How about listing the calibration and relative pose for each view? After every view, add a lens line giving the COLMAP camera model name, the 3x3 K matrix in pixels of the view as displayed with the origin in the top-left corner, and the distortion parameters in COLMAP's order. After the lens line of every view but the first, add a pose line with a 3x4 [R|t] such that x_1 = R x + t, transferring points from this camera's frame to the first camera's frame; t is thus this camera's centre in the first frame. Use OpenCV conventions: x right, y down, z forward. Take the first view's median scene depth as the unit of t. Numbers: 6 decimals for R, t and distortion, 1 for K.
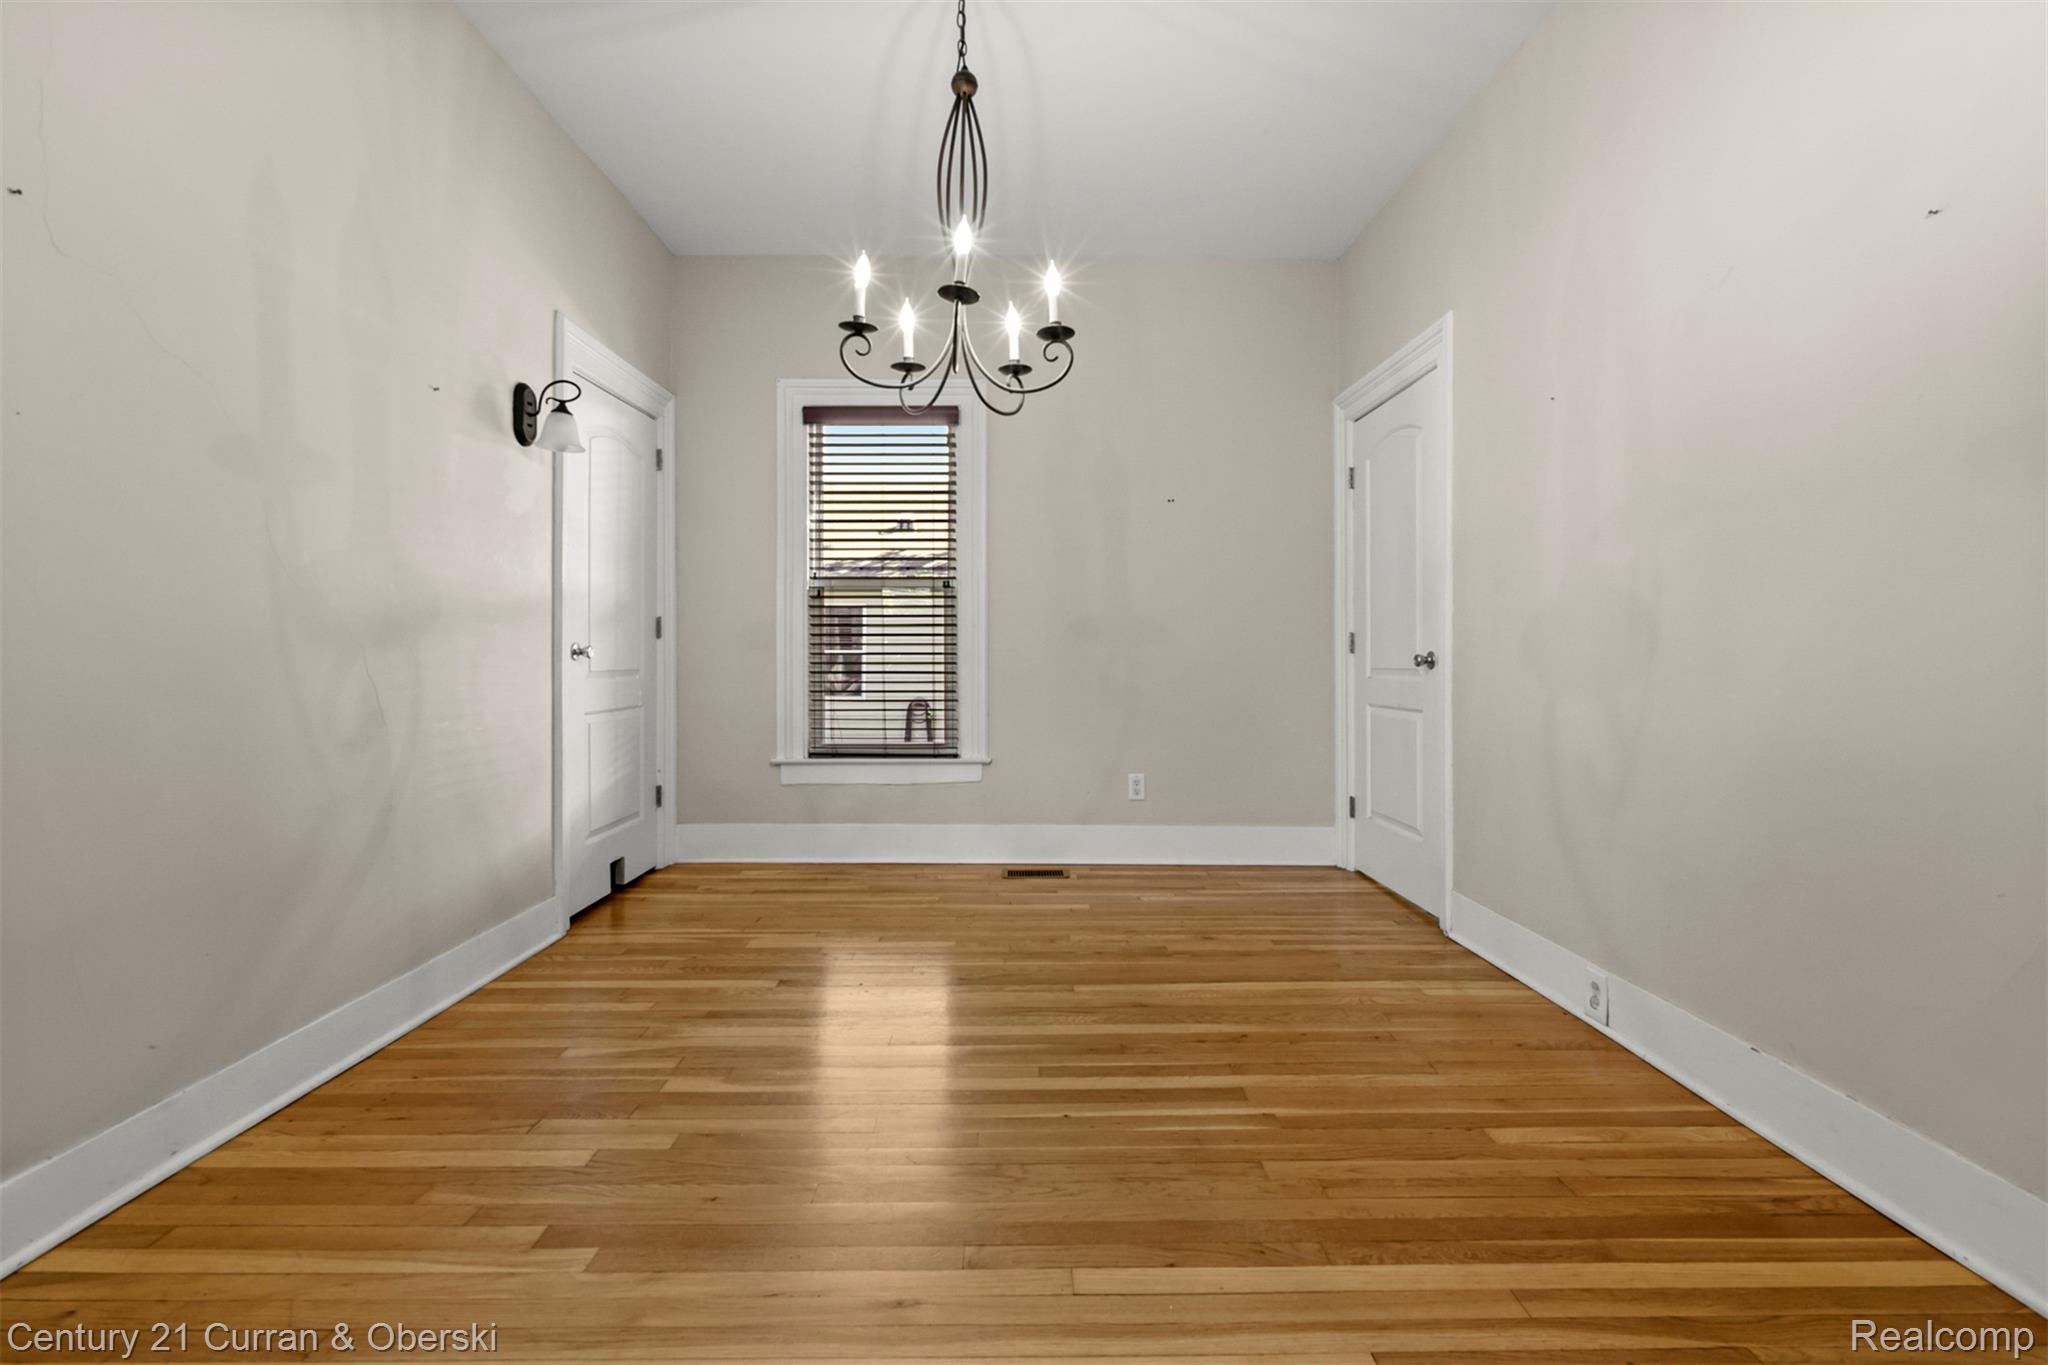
lens RADIAL K [[898.5, 0, 1024.2], [0, 898.5, 662.3], [0, 0, 1]] dist [0.000028, -0.000055]
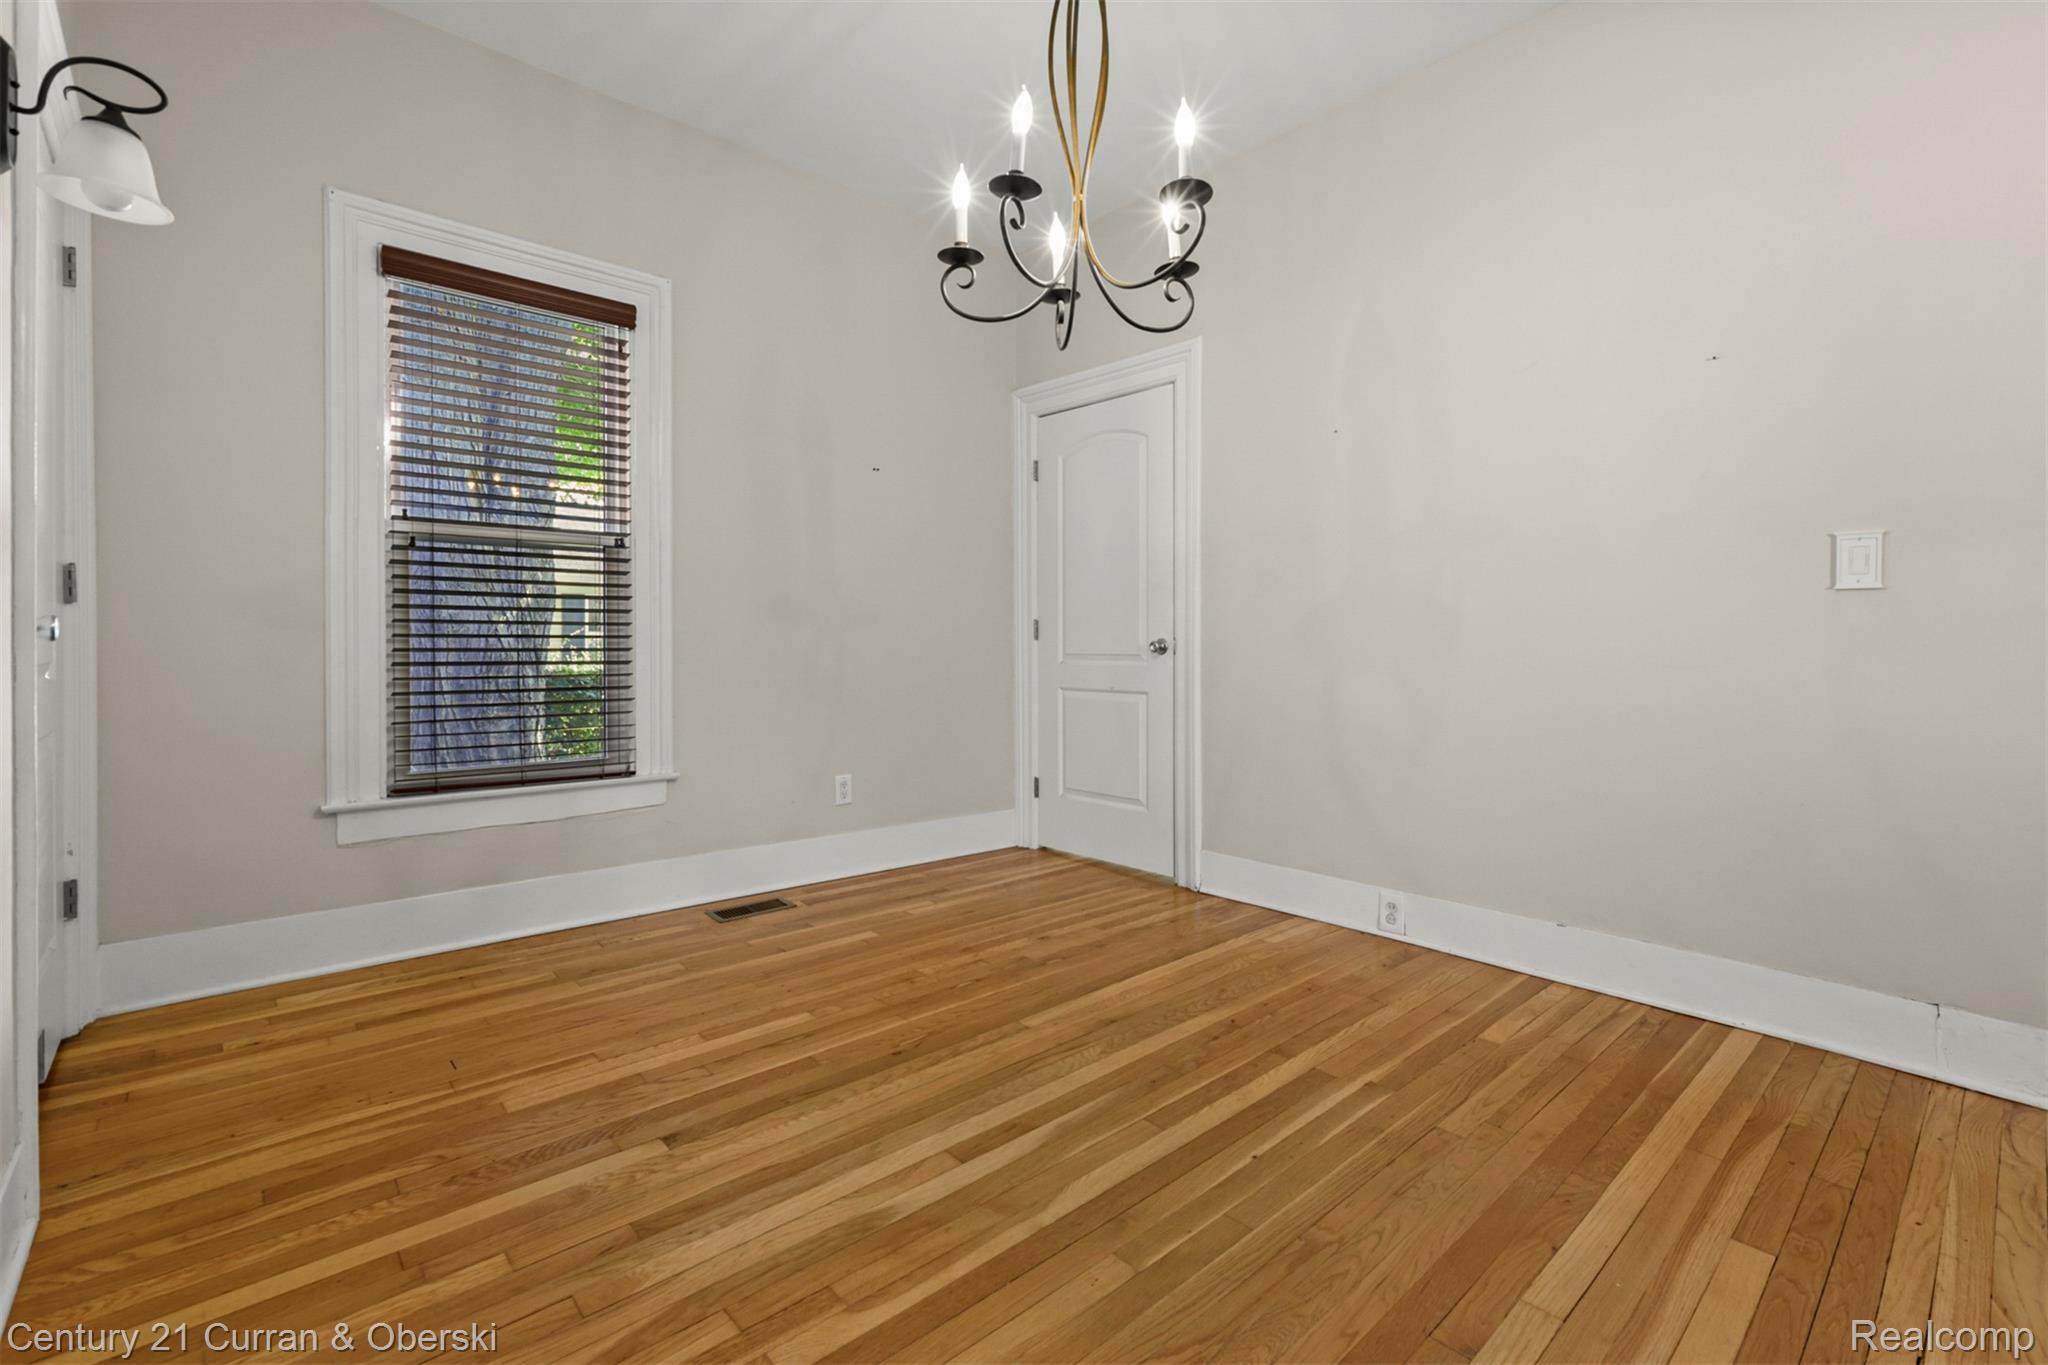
lens RADIAL K [[903.3, 0, 1022.8], [0, 903.3, 652.2], [0, 0, 1]] dist [0.002474, -0.000081]
pose [[0.751079, -0.003251, 0.660204, -0.442314], [0.000084, 0.999988, 0.004829, -0.000644], [-0.660212, -0.003571, 0.751071, 0.295751]]
